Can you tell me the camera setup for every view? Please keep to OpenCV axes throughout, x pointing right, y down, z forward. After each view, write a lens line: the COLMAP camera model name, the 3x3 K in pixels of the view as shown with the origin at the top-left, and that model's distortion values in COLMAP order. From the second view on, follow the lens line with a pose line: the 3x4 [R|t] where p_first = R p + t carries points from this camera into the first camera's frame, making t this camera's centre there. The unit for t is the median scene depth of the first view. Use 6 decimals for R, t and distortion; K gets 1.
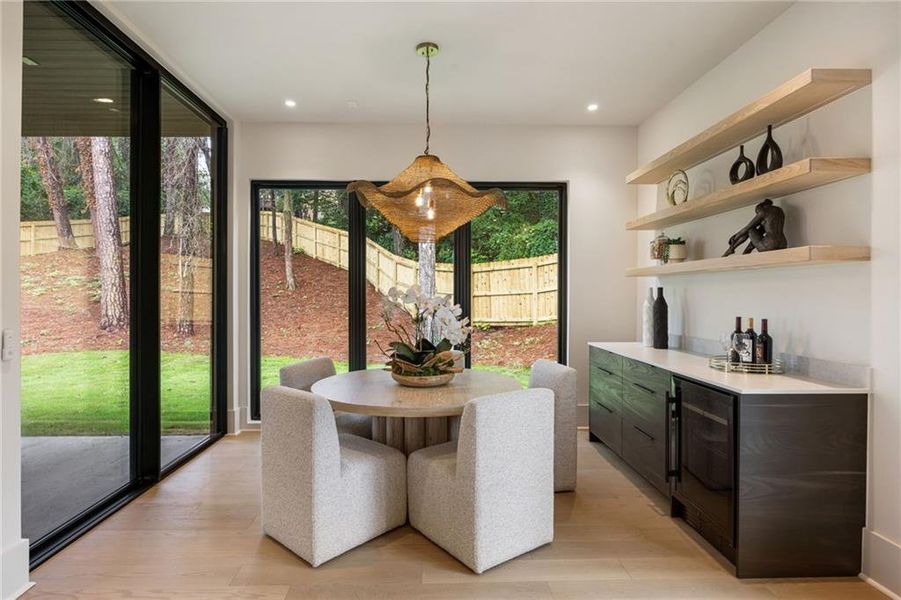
lens RADIAL K [[476.0, 0, 442.6], [0, 476.0, 297.7], [0, 0, 1]] dist [-0.017757, 0.003279]
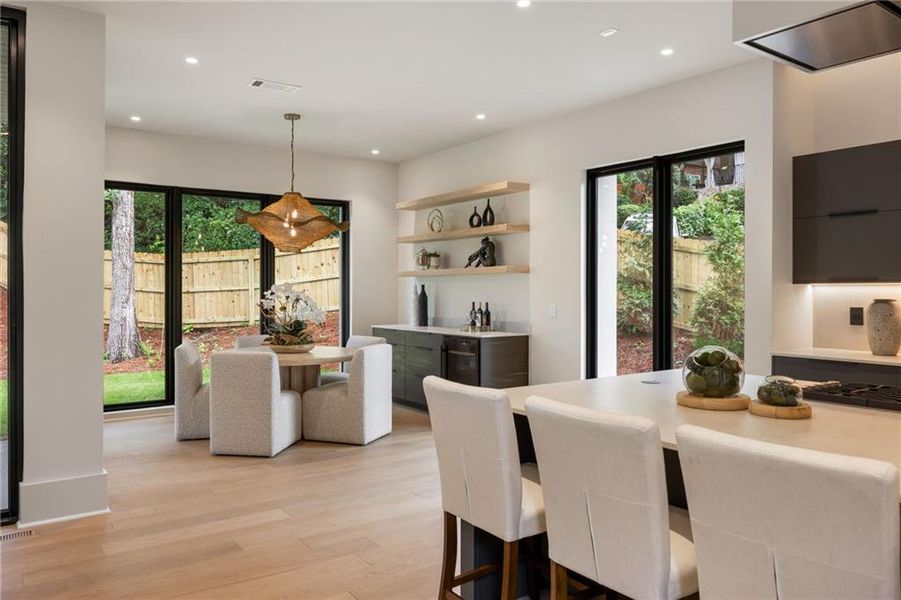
lens RADIAL K [[644.5, 0, 448.9], [0, 644.5, 292.8], [0, 0, 1]] dist [0.004902, -0.000744]
pose [[0.825086, -0.005433, 0.564981, -0.814507], [0.007782, 0.999968, -0.001748, 0.010379], [-0.564954, 0.005839, 0.825102, -0.940826]]
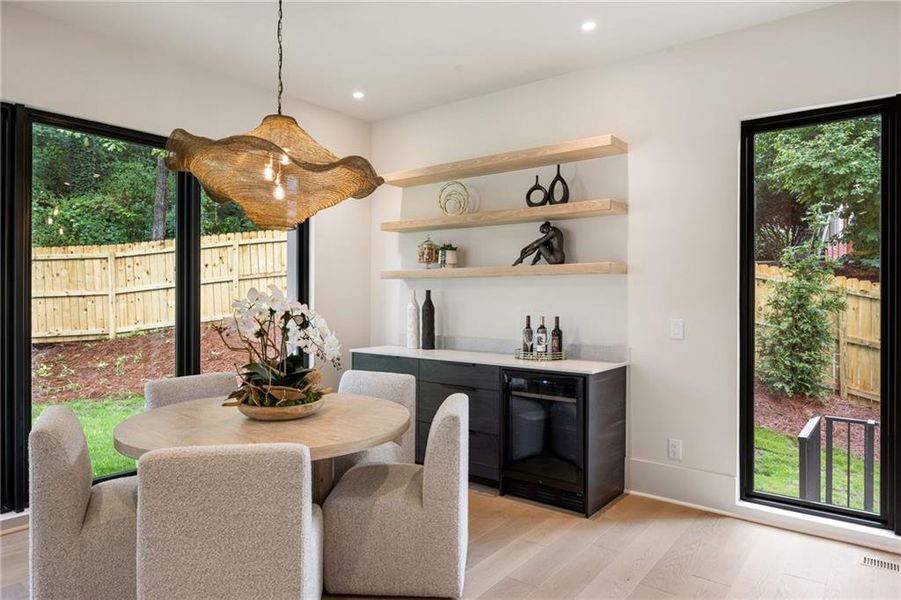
lens RADIAL K [[563.2, 0, 450.7], [0, 563.2, 298.1], [0, 0, 1]] dist [-0.003853, -0.000800]
pose [[0.634810, -0.002927, 0.772663, -0.615950], [0.004828, 0.999988, -0.000179, -0.005362], [-0.772653, 0.003844, 0.634817, 0.240398]]
